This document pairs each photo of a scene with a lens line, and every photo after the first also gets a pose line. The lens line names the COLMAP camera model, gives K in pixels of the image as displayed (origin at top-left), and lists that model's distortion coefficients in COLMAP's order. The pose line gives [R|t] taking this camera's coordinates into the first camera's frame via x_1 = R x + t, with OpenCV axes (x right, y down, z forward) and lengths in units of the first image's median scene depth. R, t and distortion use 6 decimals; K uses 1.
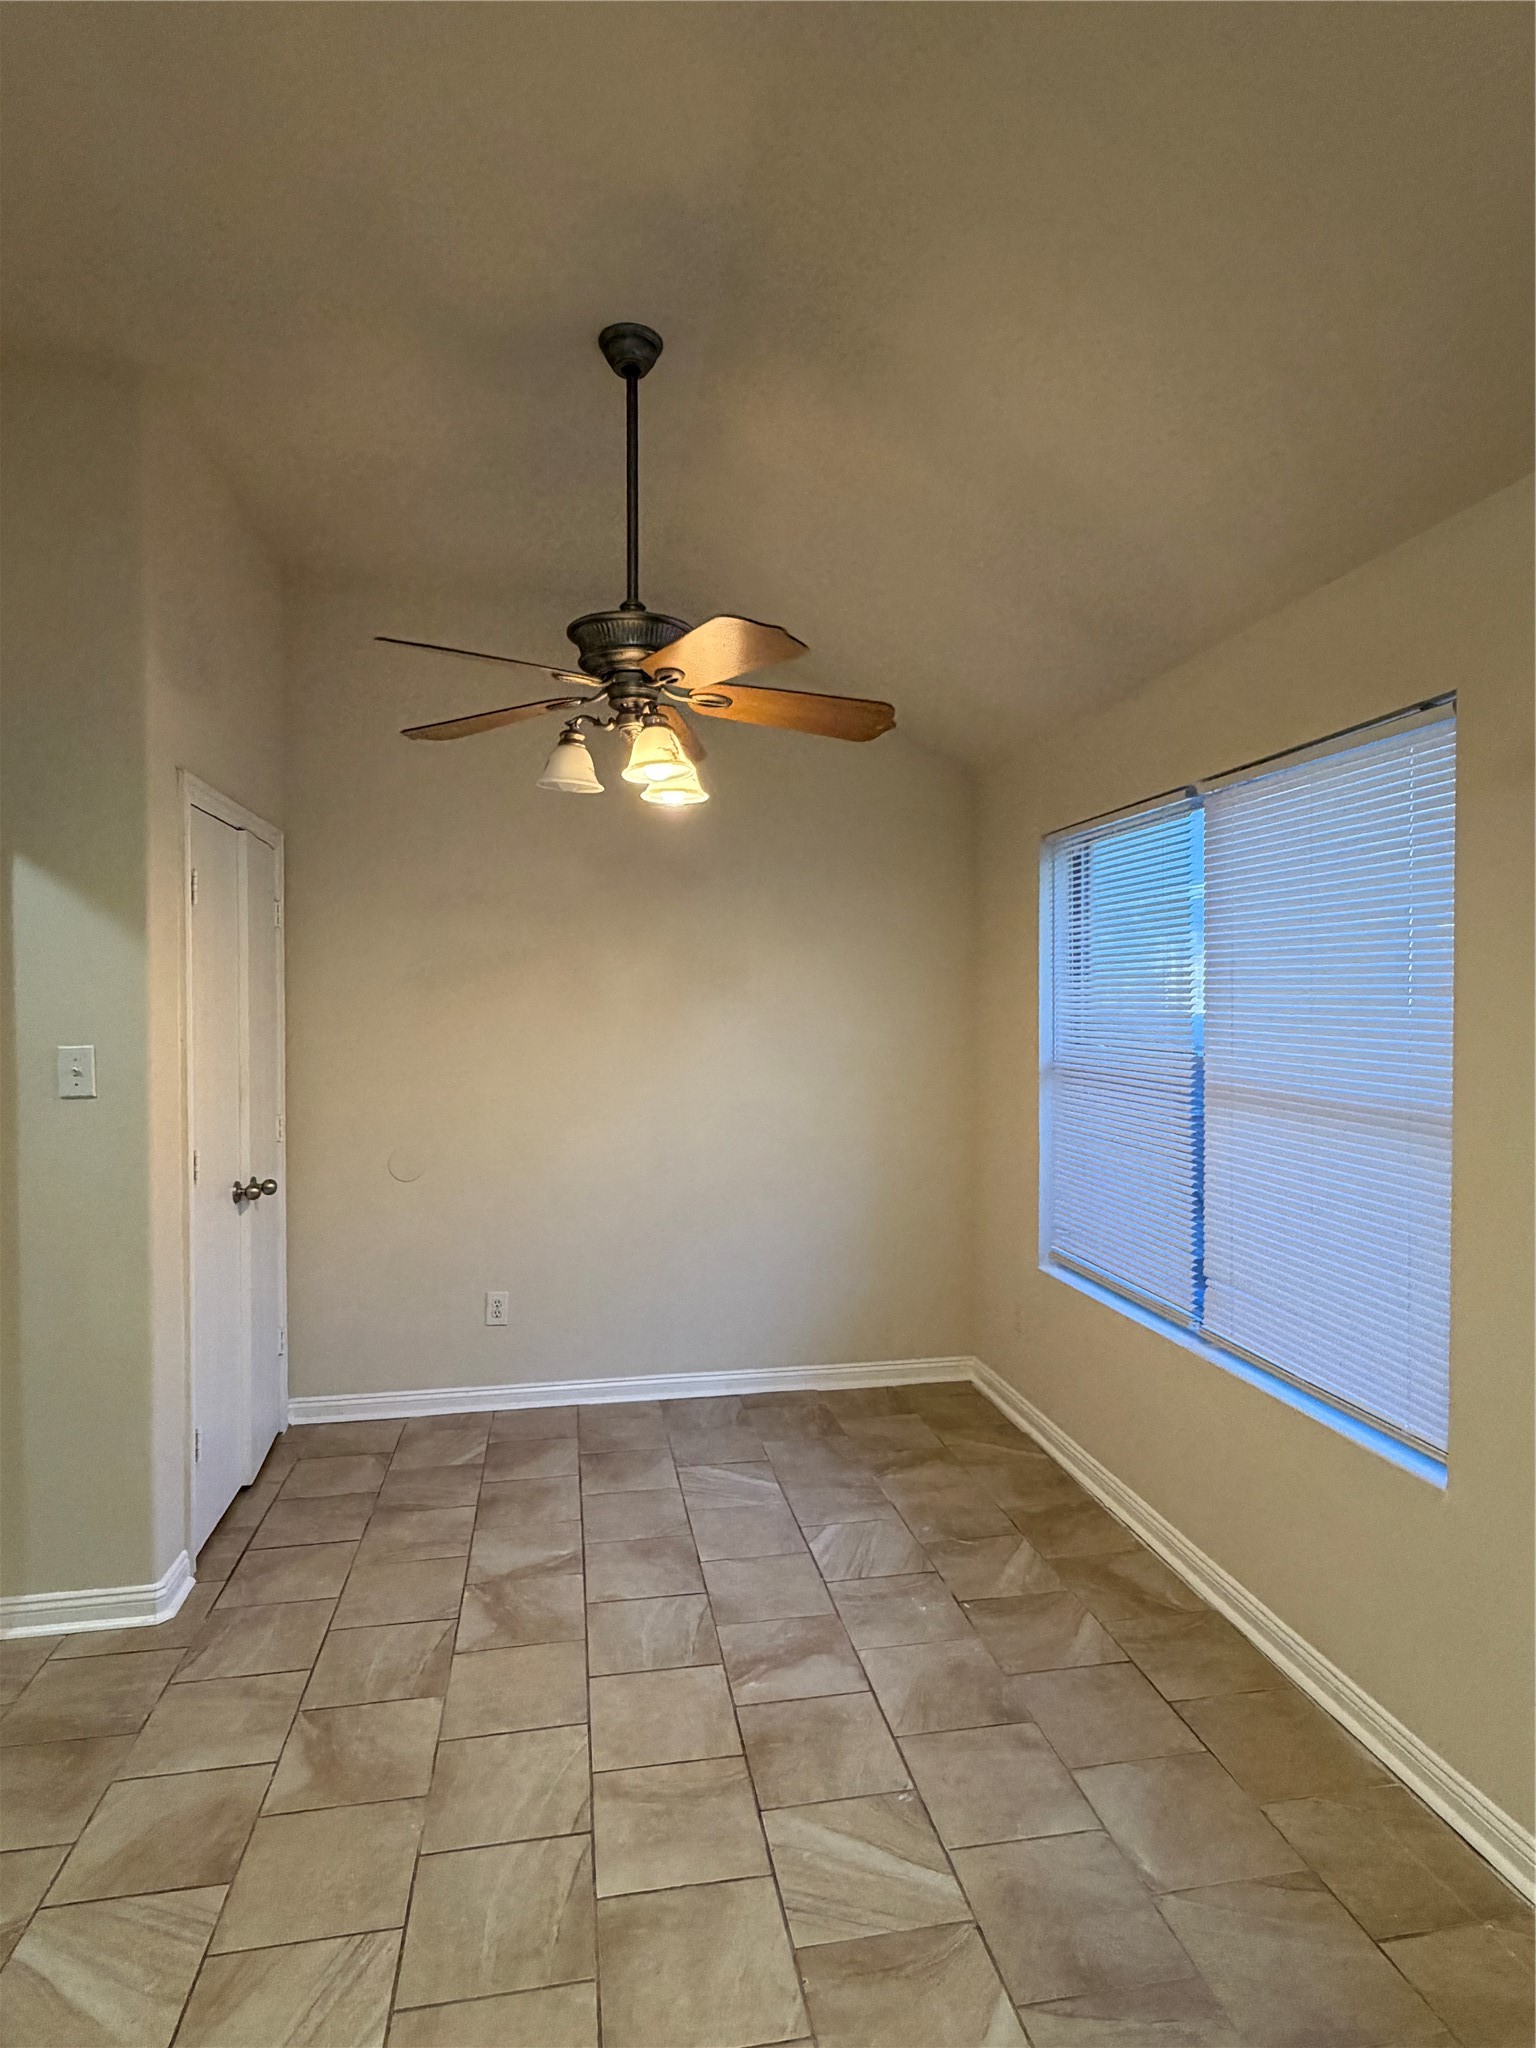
lens RADIAL K [[1070.8, 0, 762.3], [0, 1070.8, 1011.4], [0, 0, 1]] dist [-0.000552, 0.000436]
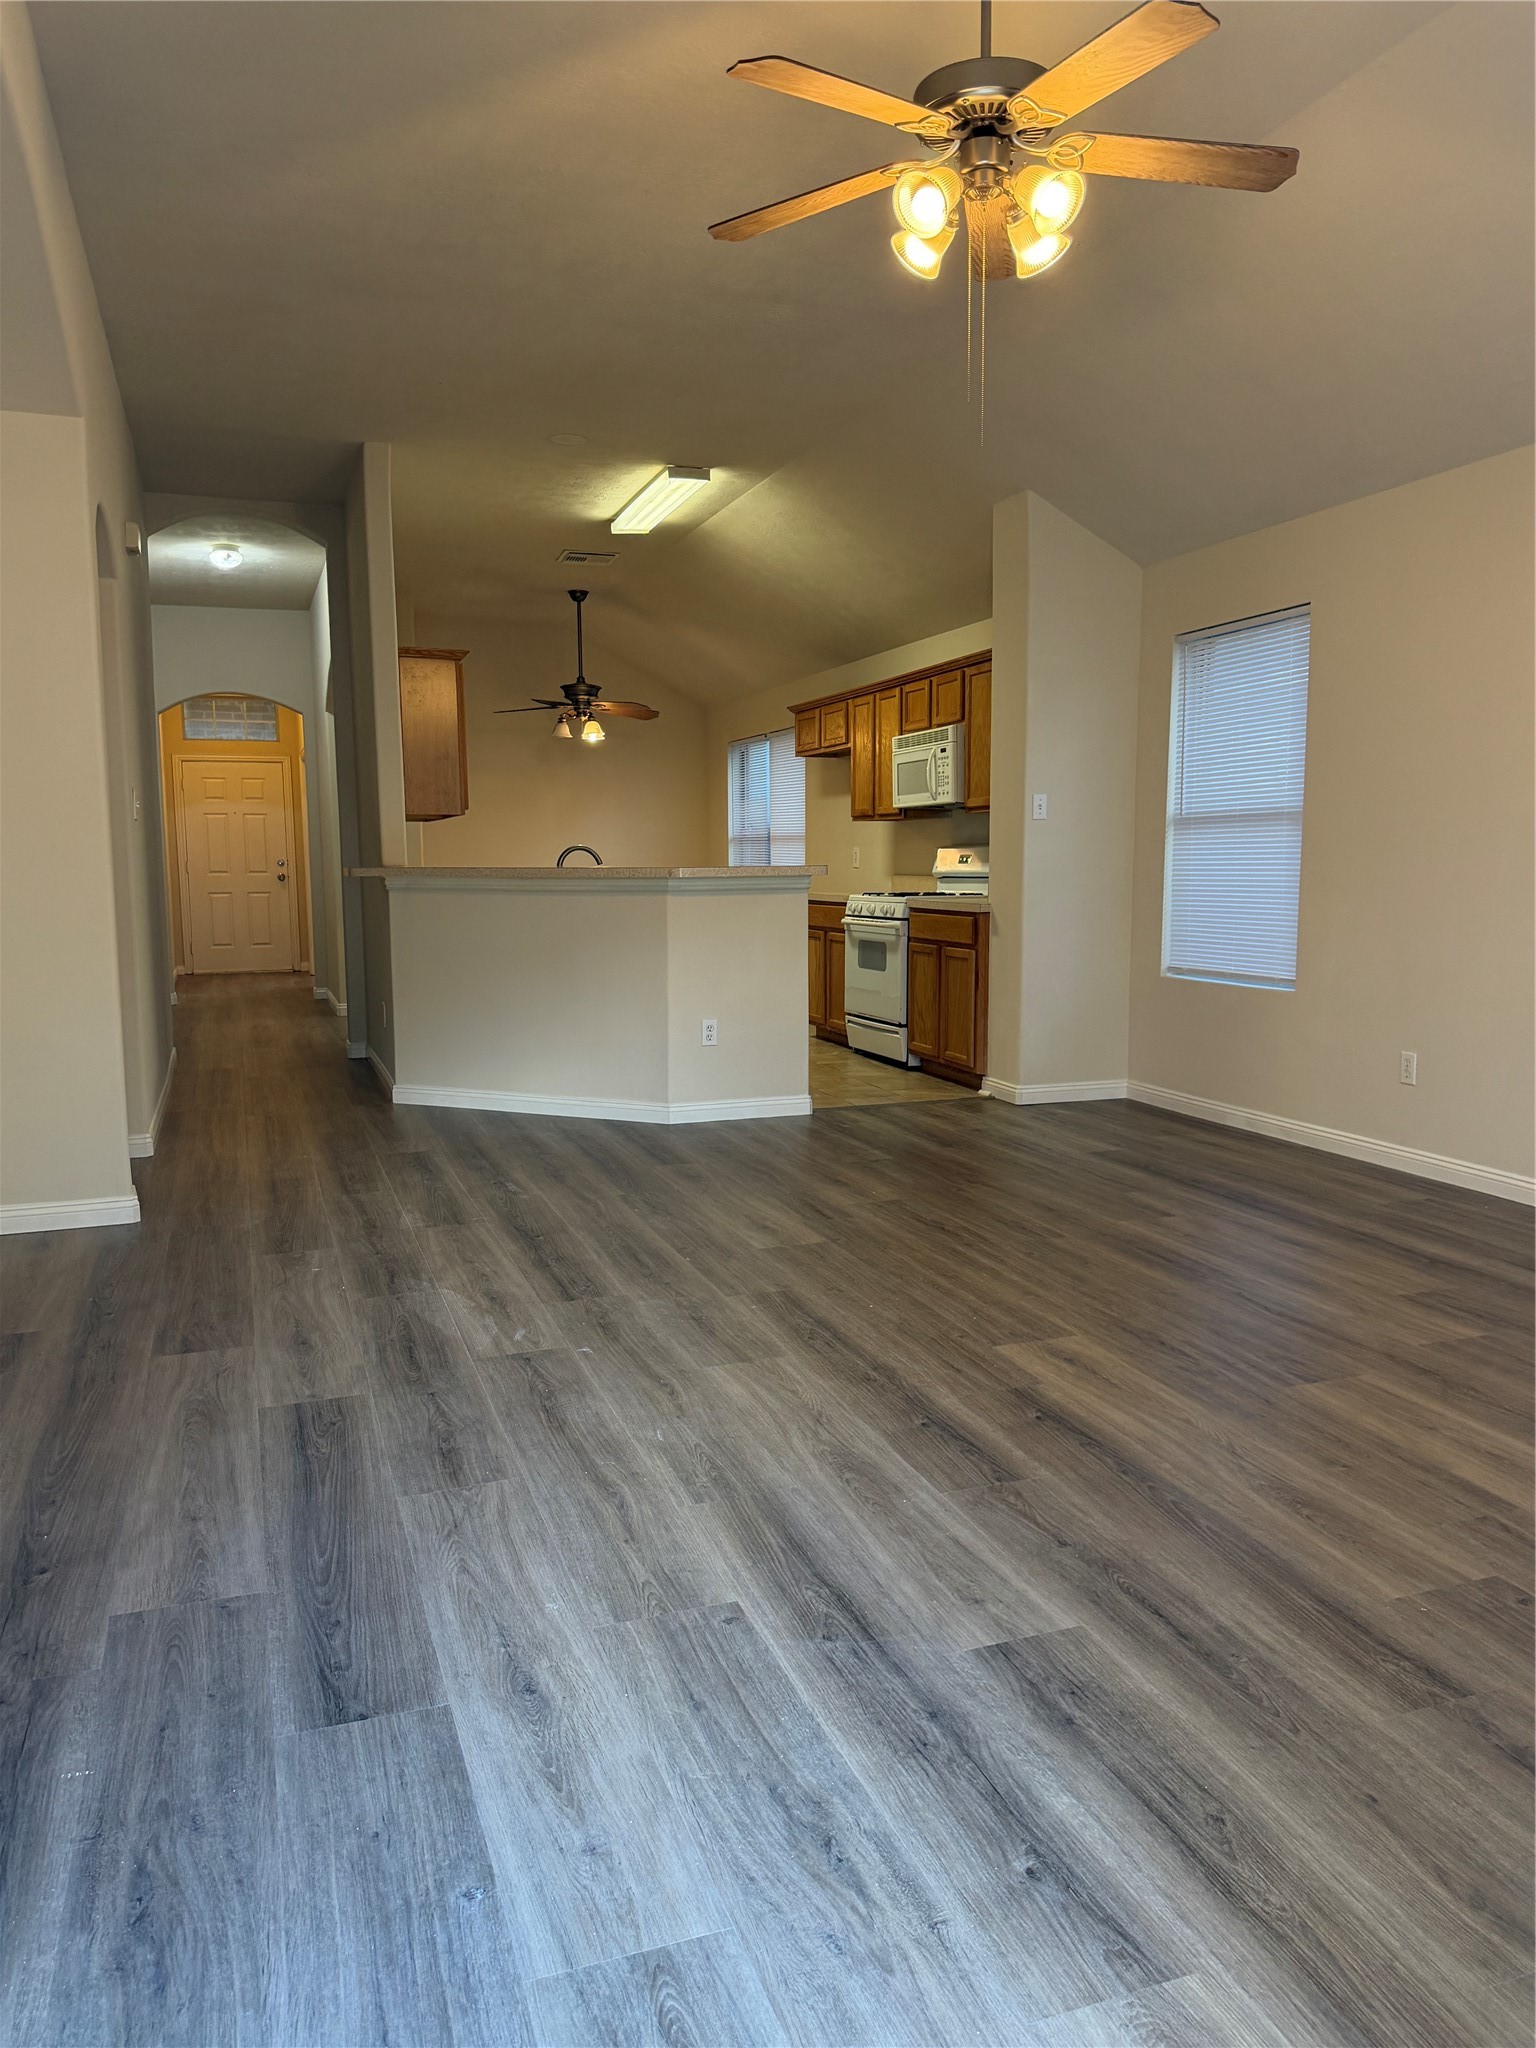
lens RADIAL K [[1418.8, 0, 778.5], [0, 1418.8, 1035.5], [0, 0, 1]] dist [0.095133, -0.000157]
pose [[0.985012, -0.022141, 0.171059, -0.288134], [0.002322, 0.993339, 0.115205, 0.180908], [-0.172470, -0.113081, 0.978502, -3.306088]]
